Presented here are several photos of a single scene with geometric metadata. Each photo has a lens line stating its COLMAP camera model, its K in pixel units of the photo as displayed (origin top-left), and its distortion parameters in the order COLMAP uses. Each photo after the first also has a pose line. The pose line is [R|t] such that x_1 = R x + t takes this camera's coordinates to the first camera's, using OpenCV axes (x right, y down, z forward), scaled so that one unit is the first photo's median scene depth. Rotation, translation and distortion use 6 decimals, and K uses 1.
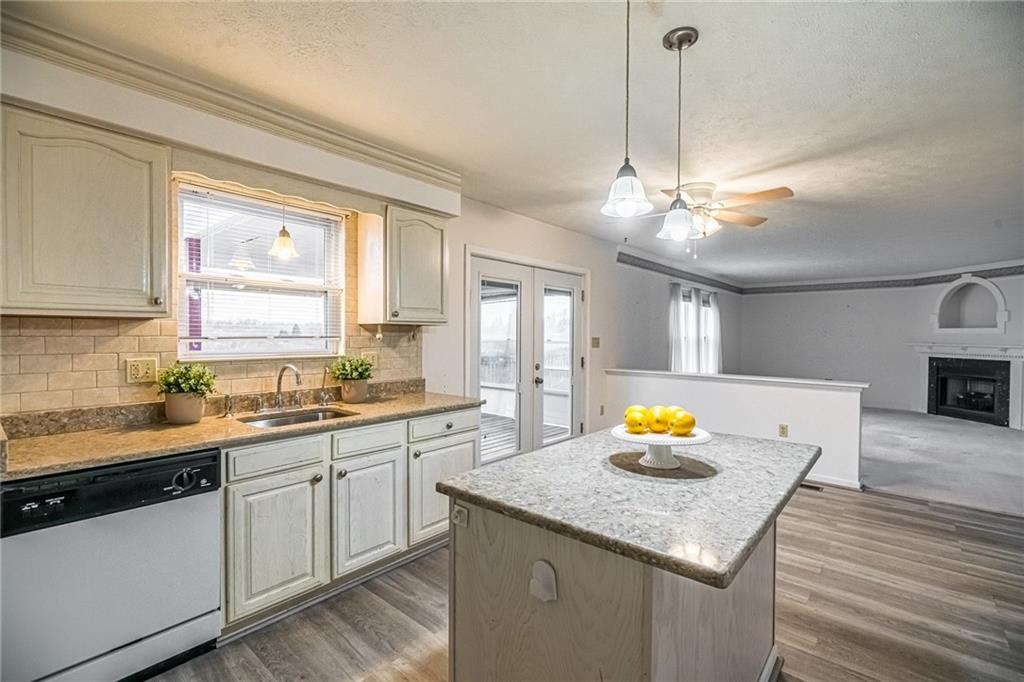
lens RADIAL K [[468.5, 0, 502.2], [0, 468.5, 341.6], [0, 0, 1]] dist [0.007323, -0.000359]
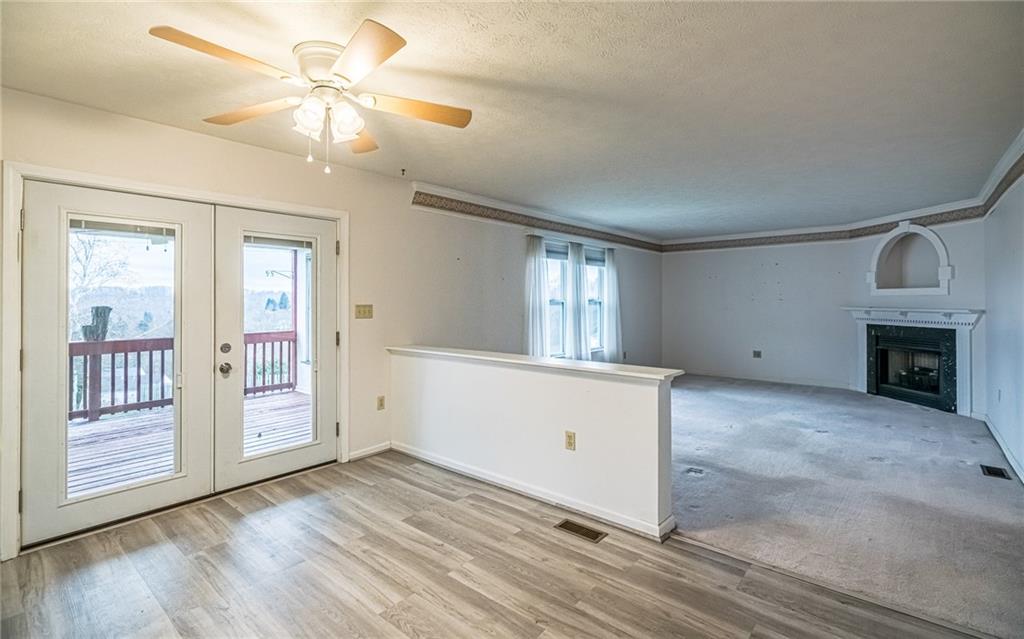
lens RADIAL K [[467.7, 0, 500.9], [0, 467.7, 295.5], [0, 0, 1]] dist [0.000756, -0.000458]
pose [[0.999880, -0.009850, -0.011954, 0.435712], [0.009519, 0.999579, -0.027401, -0.001096], [0.012219, 0.027284, 0.999553, 0.276423]]
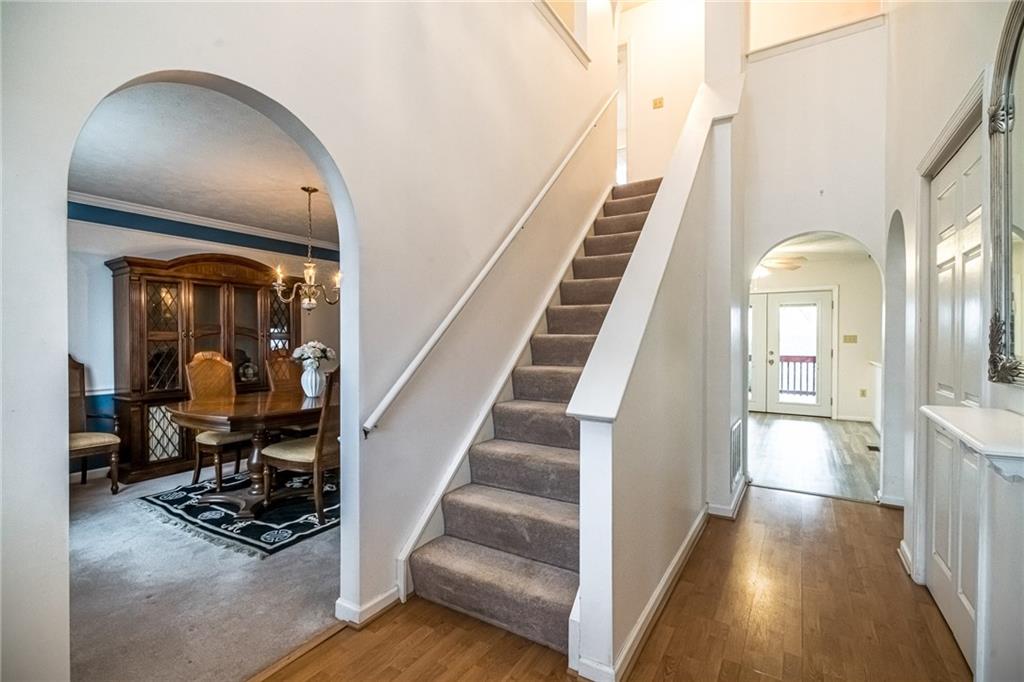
lens RADIAL K [[468.5, 0, 520.2], [0, 468.5, 341.4], [0, 0, 1]] dist [0.007323, -0.000359]
pose [[0.149177, 0.000922, -0.988810, 1.391636], [-0.019140, 0.999815, -0.001955, 0.029527], [0.988625, 0.019218, 0.149167, -0.101794]]
